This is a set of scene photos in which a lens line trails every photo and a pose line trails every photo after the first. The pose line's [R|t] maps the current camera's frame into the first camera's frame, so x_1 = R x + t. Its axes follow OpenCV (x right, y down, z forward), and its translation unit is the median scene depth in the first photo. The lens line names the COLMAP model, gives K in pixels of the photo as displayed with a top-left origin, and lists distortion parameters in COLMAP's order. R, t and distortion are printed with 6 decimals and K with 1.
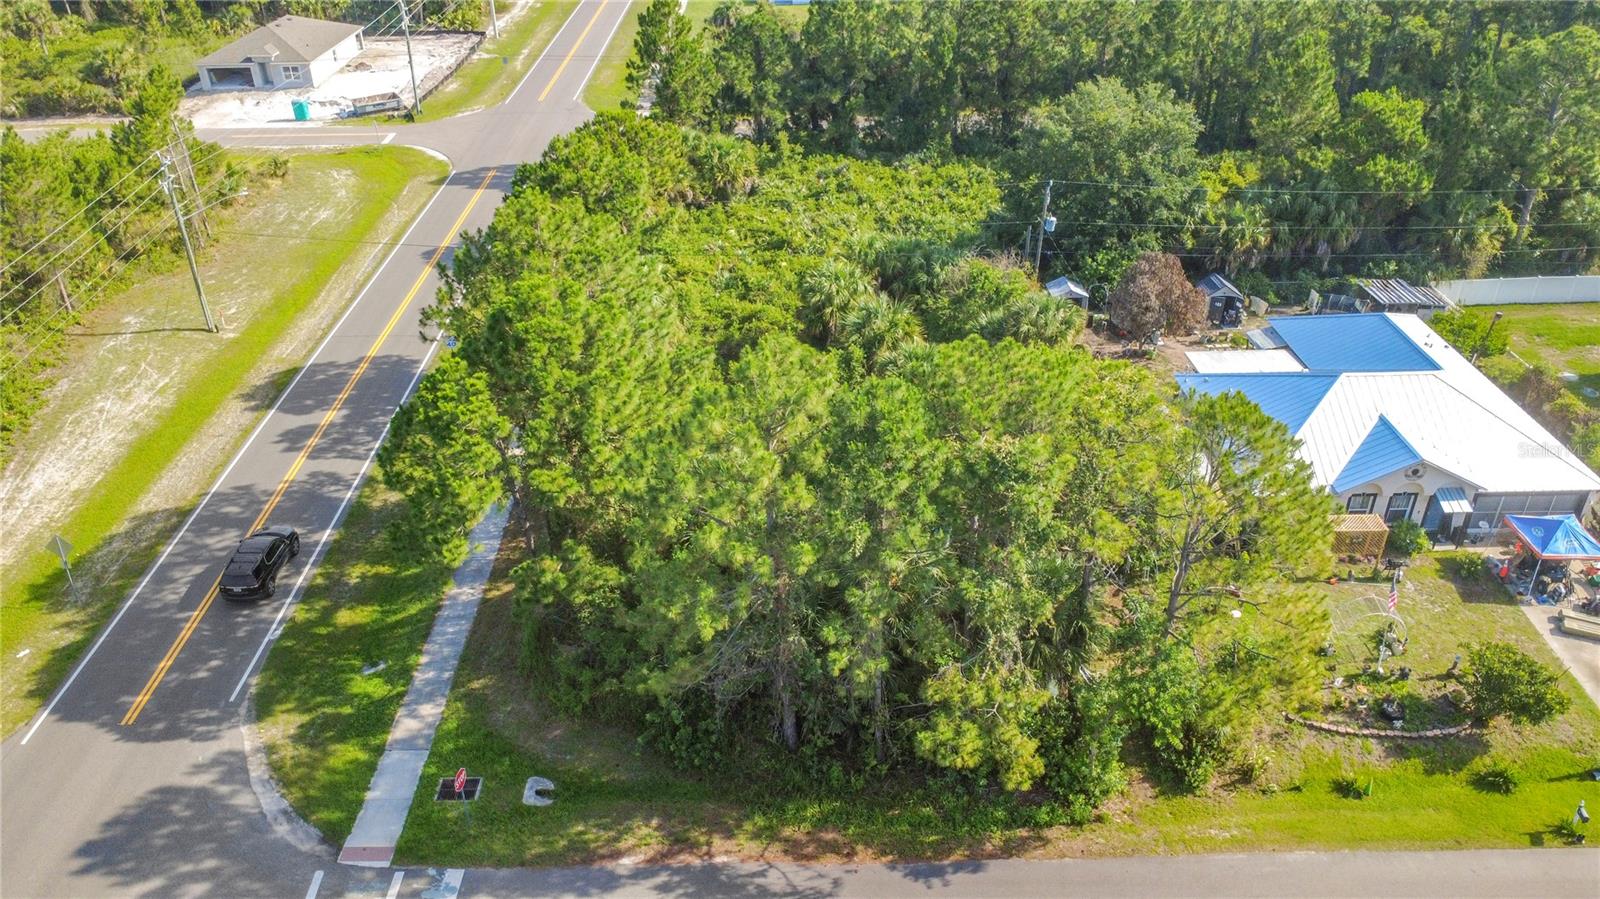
lens RADIAL K [[1163.8, 0, 797.7], [0, 1163.8, 451.7], [0, 0, 1]] dist [0.002214, -0.003185]
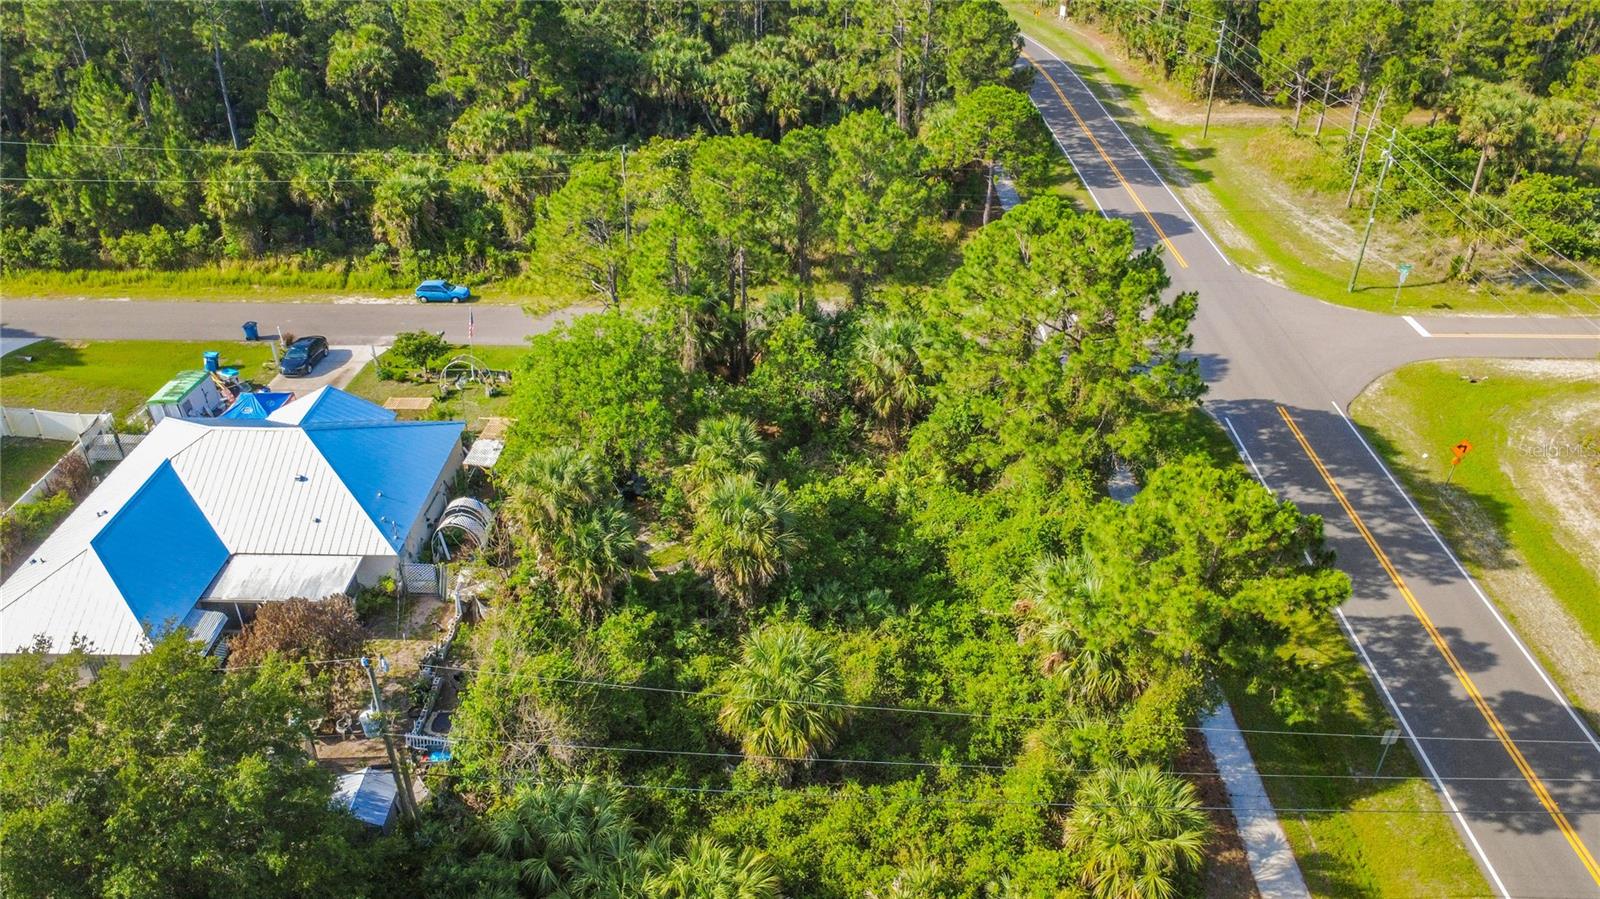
lens RADIAL K [[1163.8, 0, 797.7], [0, 1163.8, 451.7], [0, 0, 1]] dist [0.002214, -0.003185]
pose [[-0.999251, -0.011721, 0.036871, 0.004887], [0.027399, 0.458477, 0.888284, -0.801098], [-0.027316, 0.888629, -0.457813, 1.256485]]
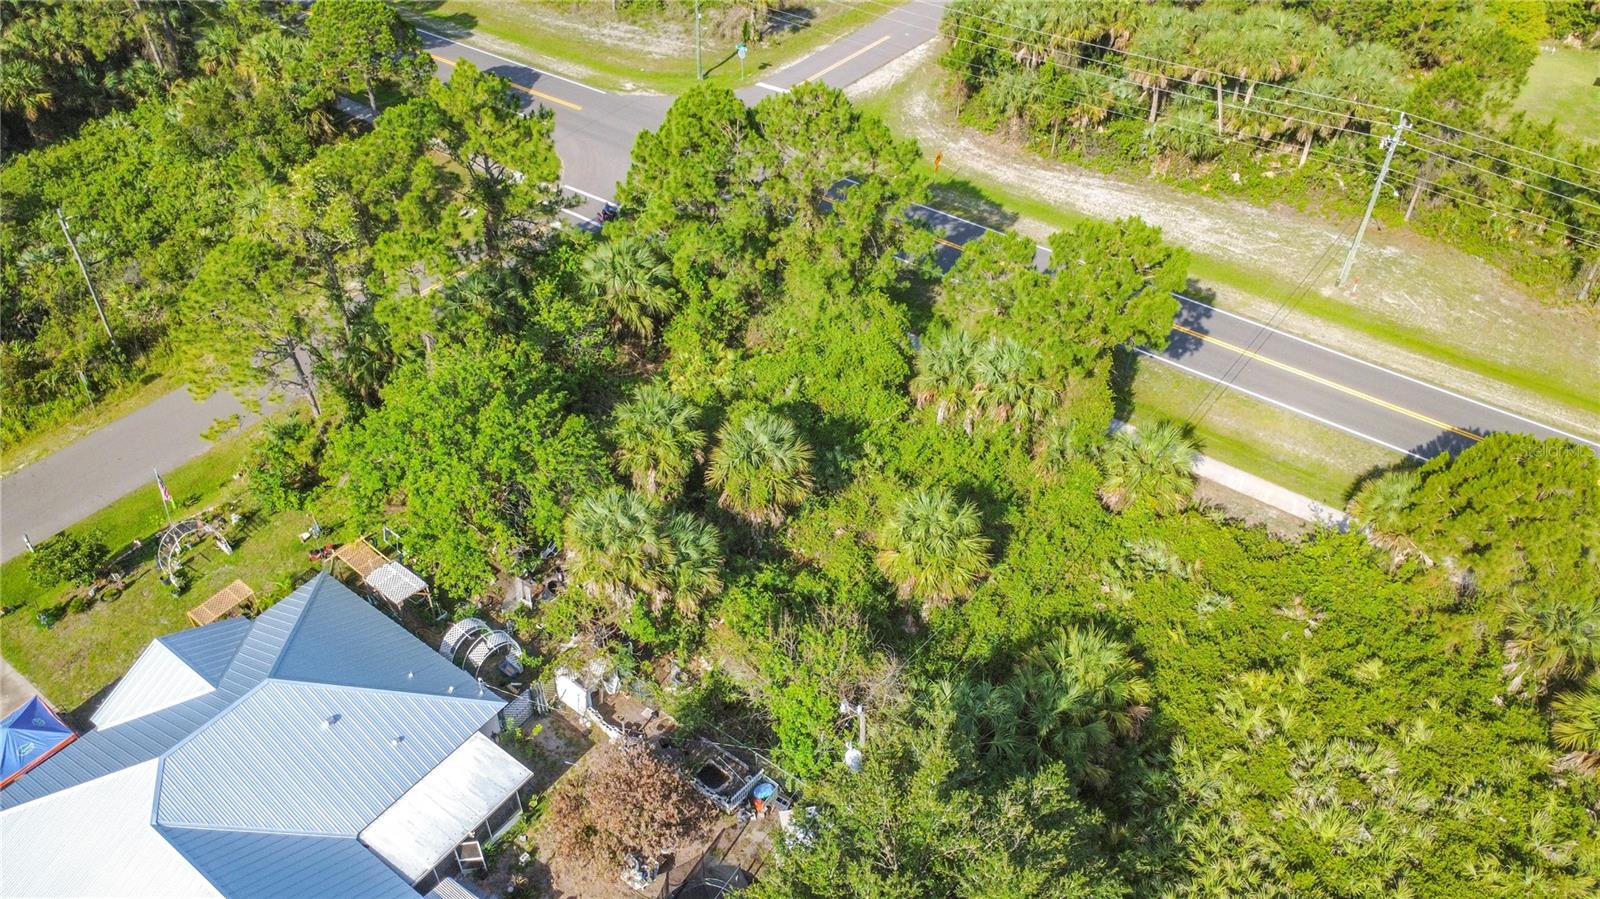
lens RADIAL K [[1163.8, 0, 797.7], [0, 1163.8, 451.7], [0, 0, 1]] dist [0.002214, -0.003185]
pose [[-0.611259, 0.520056, -0.596577, 0.547816], [-0.412099, 0.434398, 0.800920, -0.779119], [0.675675, 0.735418, -0.051215, 1.003772]]
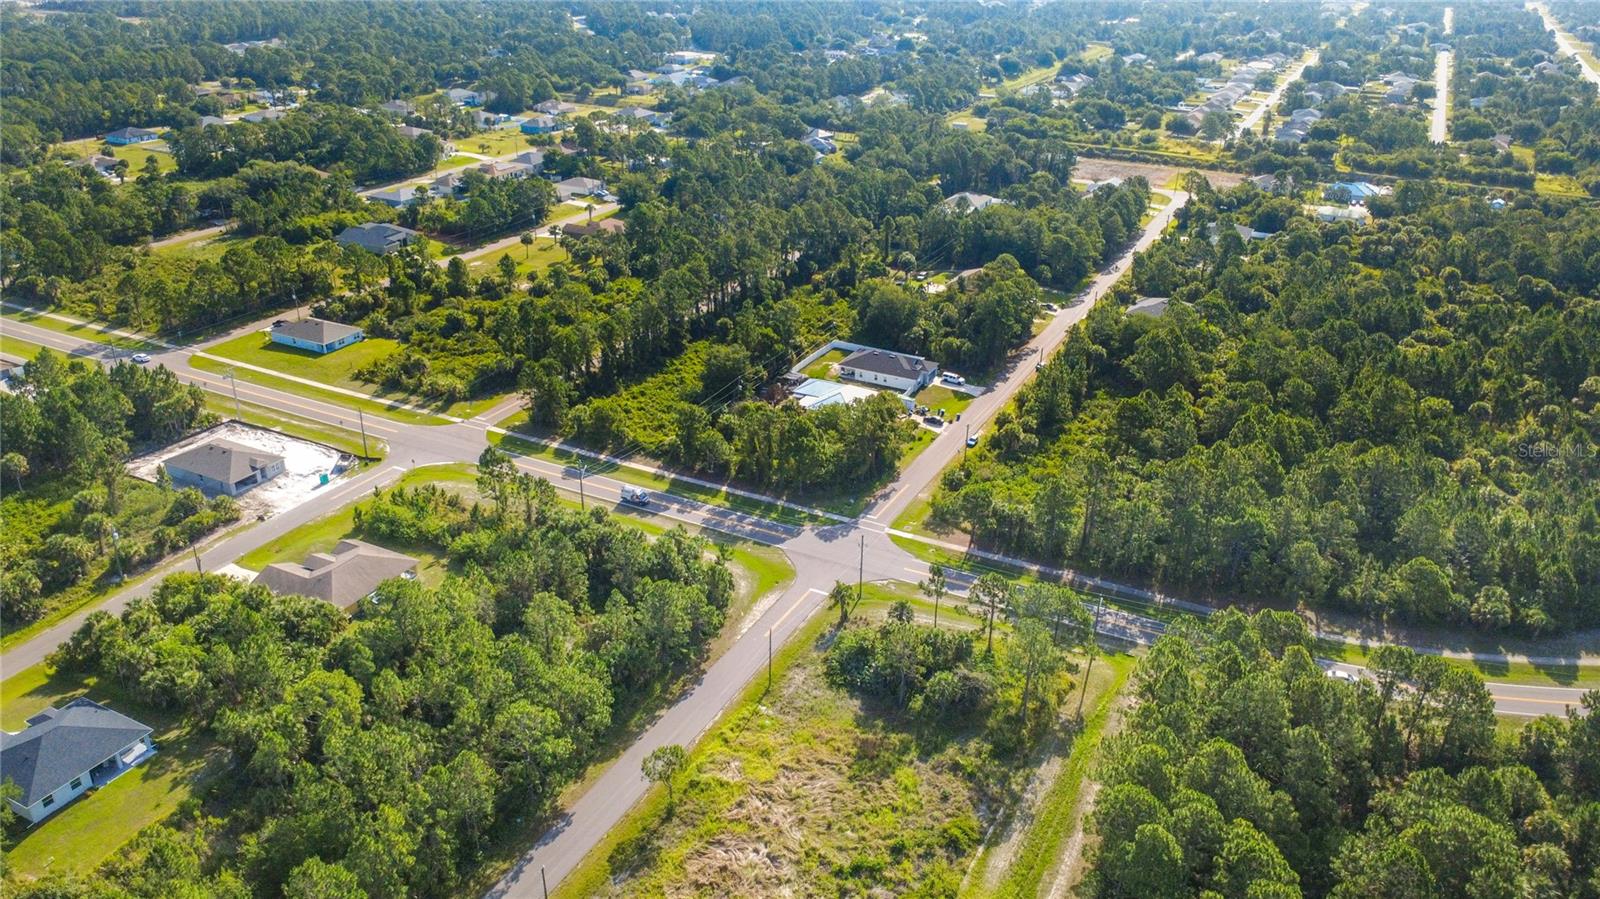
lens RADIAL K [[1163.8, 0, 797.7], [0, 1163.8, 451.7], [0, 0, 1]] dist [0.002214, -0.003185]
pose [[0.469417, -0.355552, 0.808227, -2.924234], [0.435756, 0.889396, 0.138174, -0.485197], [-0.767961, 0.287328, 0.572432, -1.225974]]
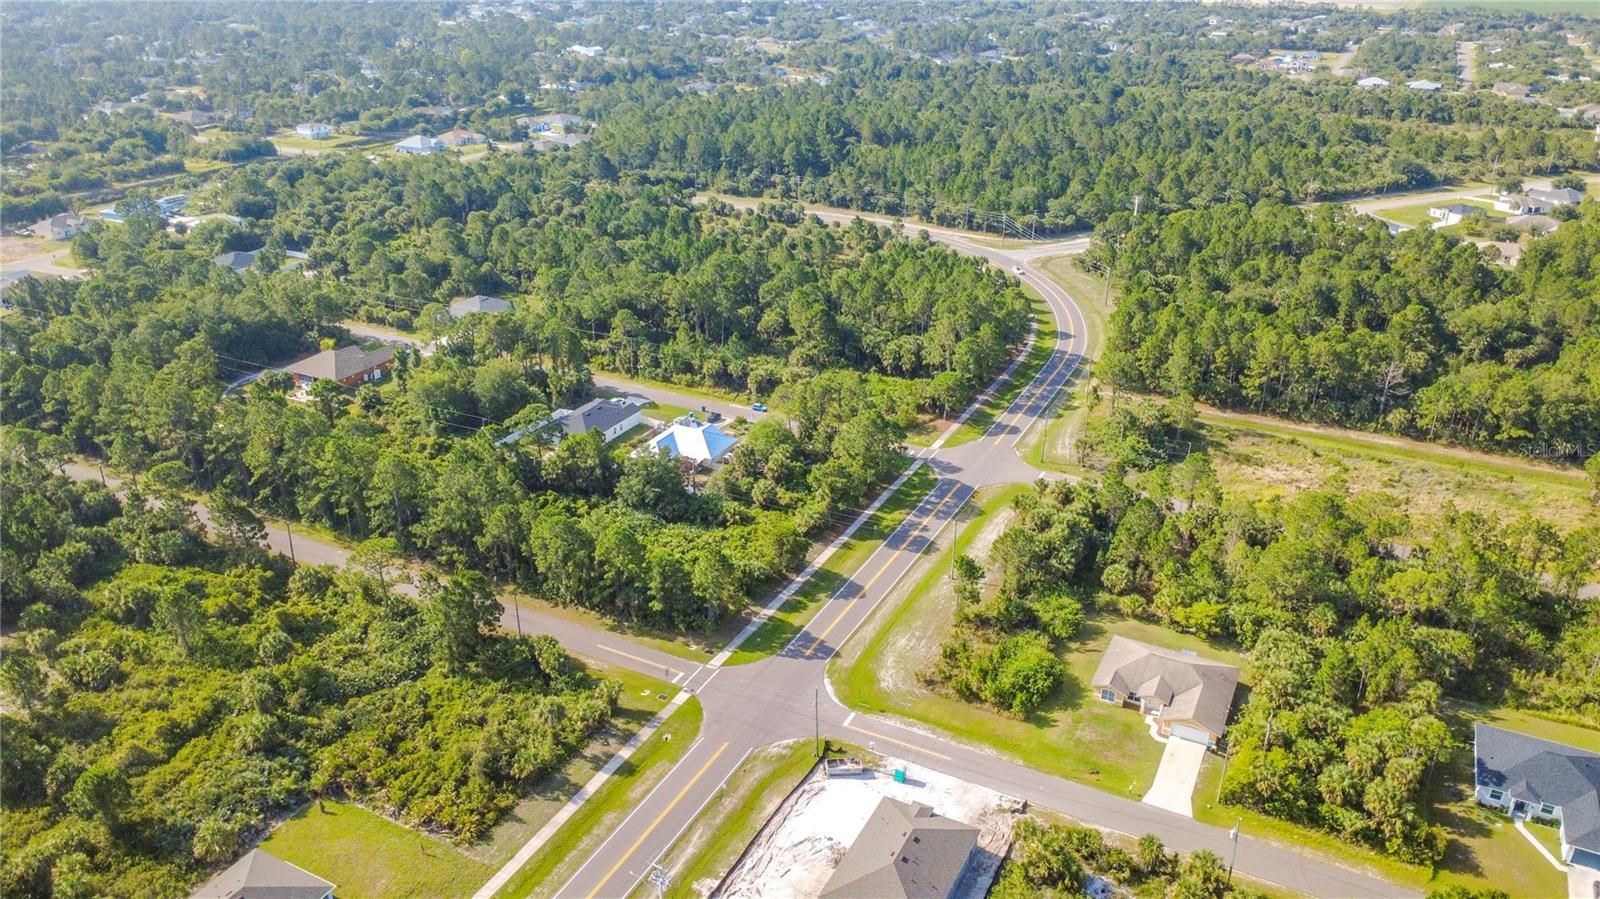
lens RADIAL K [[1163.8, 0, 797.7], [0, 1163.8, 451.7], [0, 0, 1]] dist [0.002214, -0.003185]
pose [[-0.880619, -0.191679, 0.433323, -1.530029], [0.247125, 0.594489, 0.765188, -2.837916], [-0.404277, 0.780924, -0.476150, 2.590318]]
